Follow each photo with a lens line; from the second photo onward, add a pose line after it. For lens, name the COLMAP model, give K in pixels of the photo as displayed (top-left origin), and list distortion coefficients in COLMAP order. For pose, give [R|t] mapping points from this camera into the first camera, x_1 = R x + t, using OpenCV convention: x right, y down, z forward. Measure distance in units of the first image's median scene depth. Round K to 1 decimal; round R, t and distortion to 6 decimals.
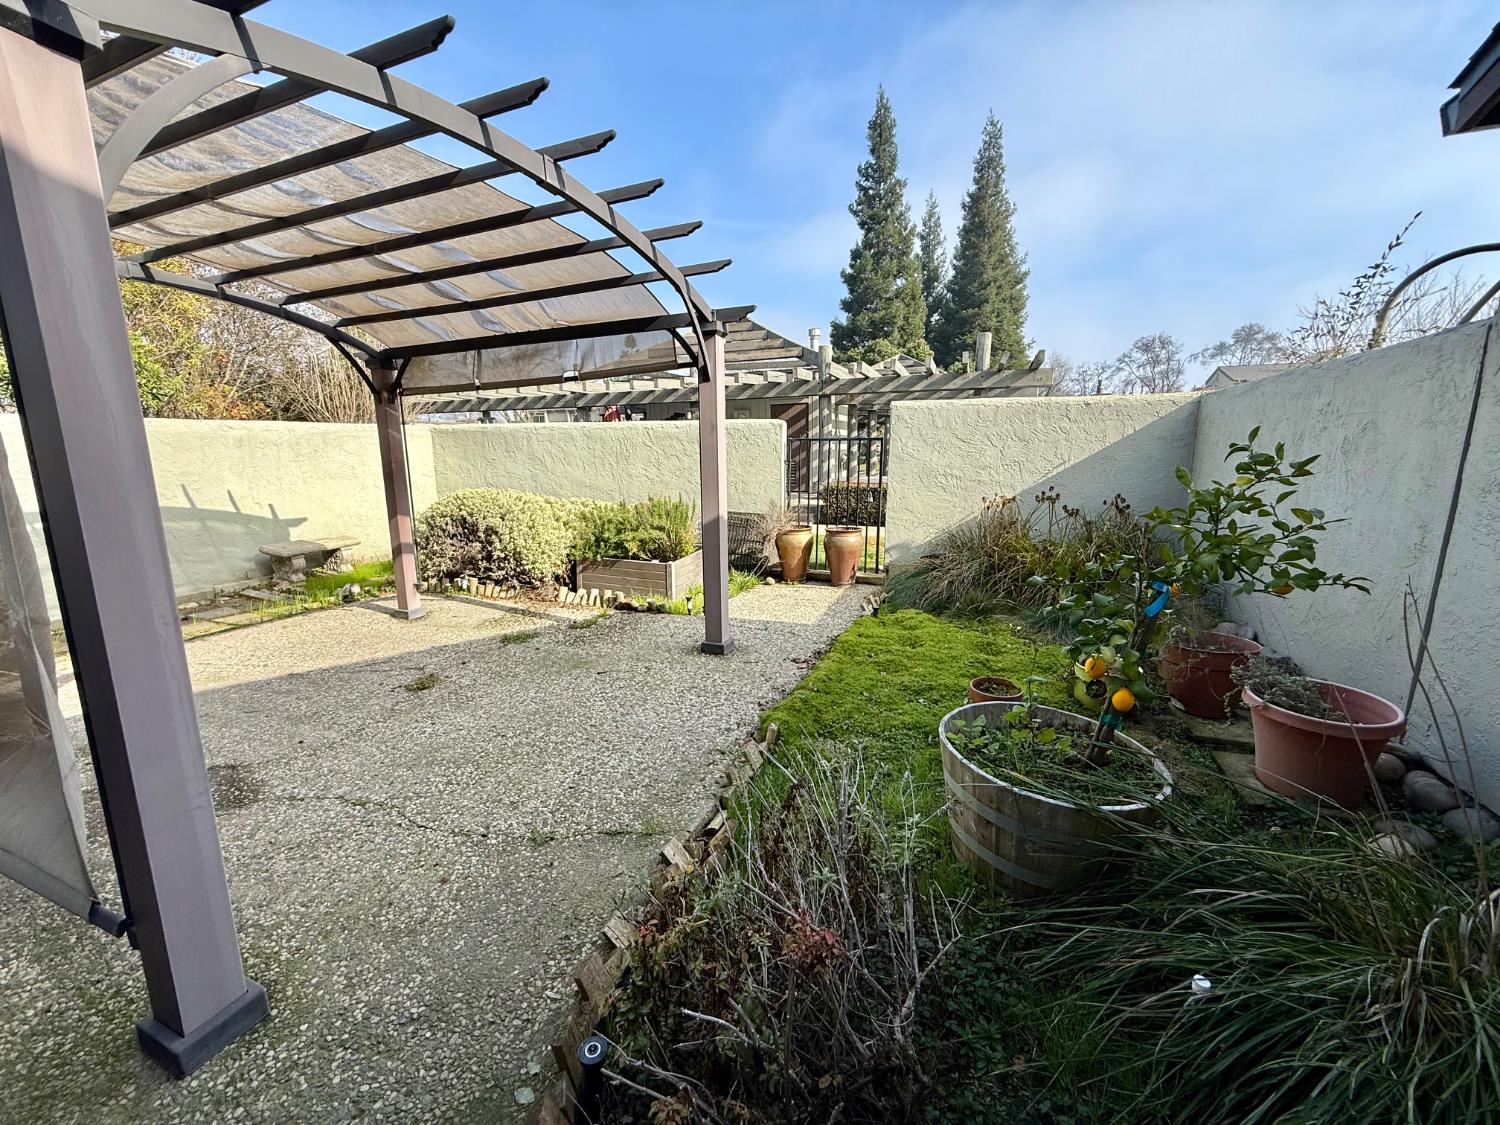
lens RADIAL K [[604.7, 0, 750.8], [0, 604.7, 563.4], [0, 0, 1]] dist [0.001018, -0.000359]
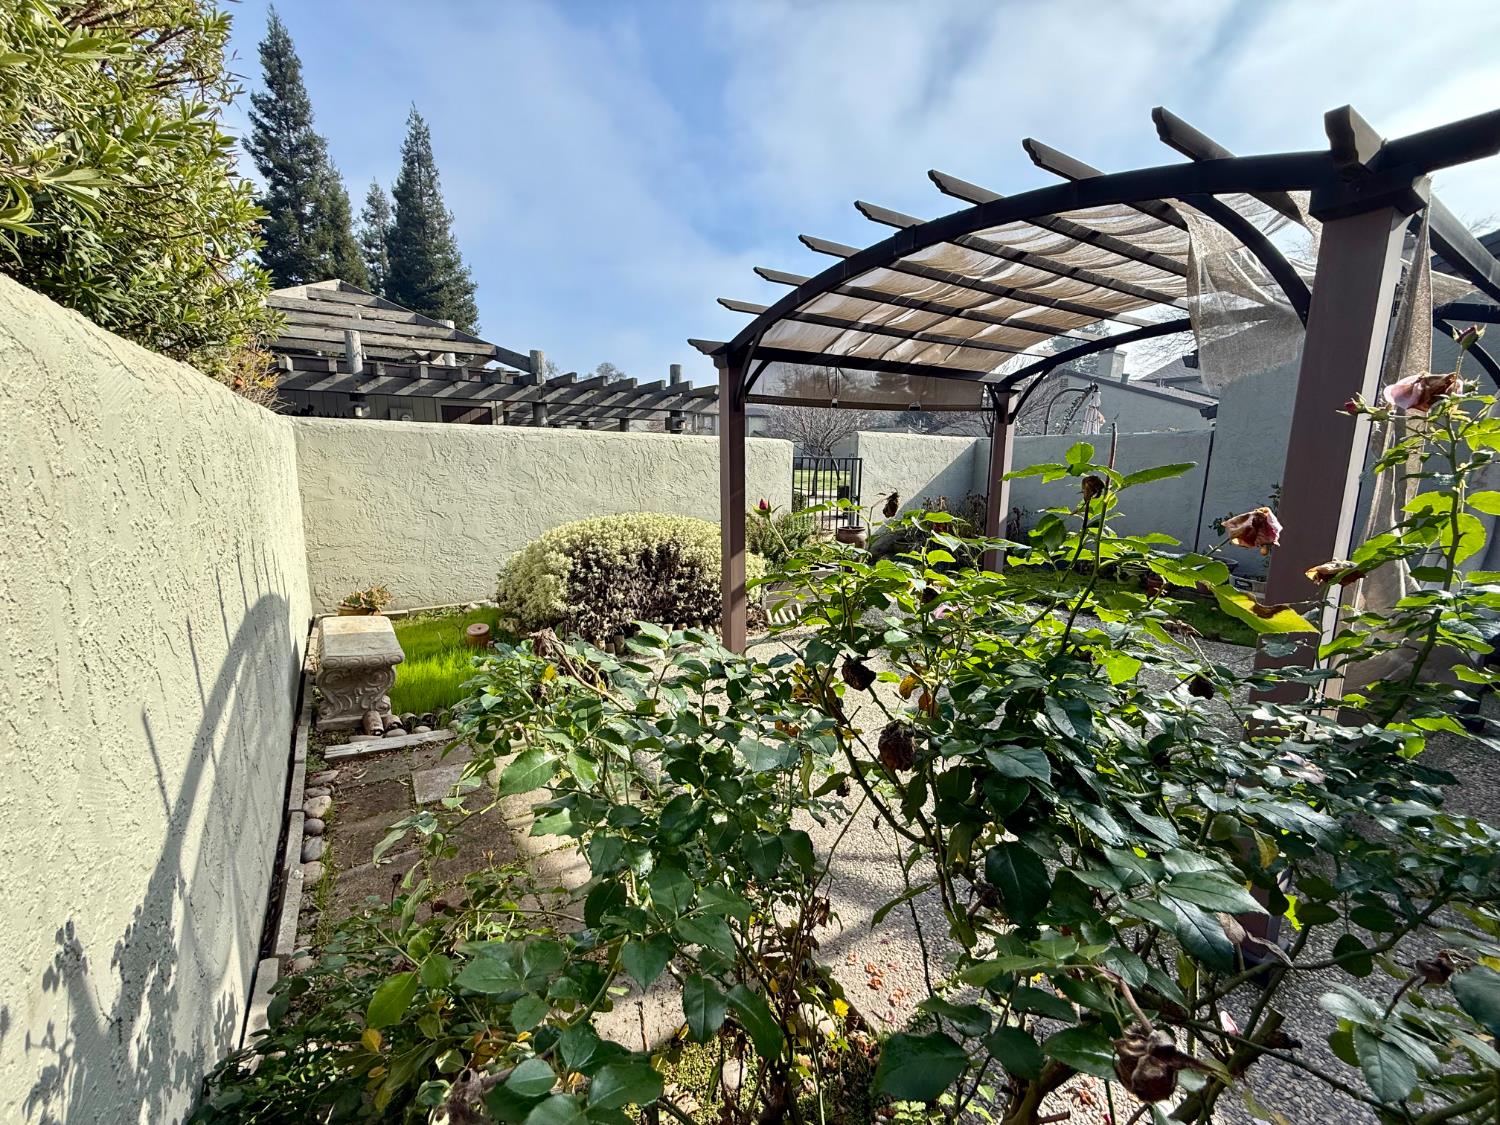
lens RADIAL K [[604.7, 0, 752.1], [0, 604.7, 568.5], [0, 0, 1]] dist [0.001018, -0.000359]
pose [[0.553023, -0.142009, 0.820974, -0.192695], [0.144409, 0.986791, 0.073415, -0.014259], [-0.820555, 0.077956, 0.566226, 0.072032]]
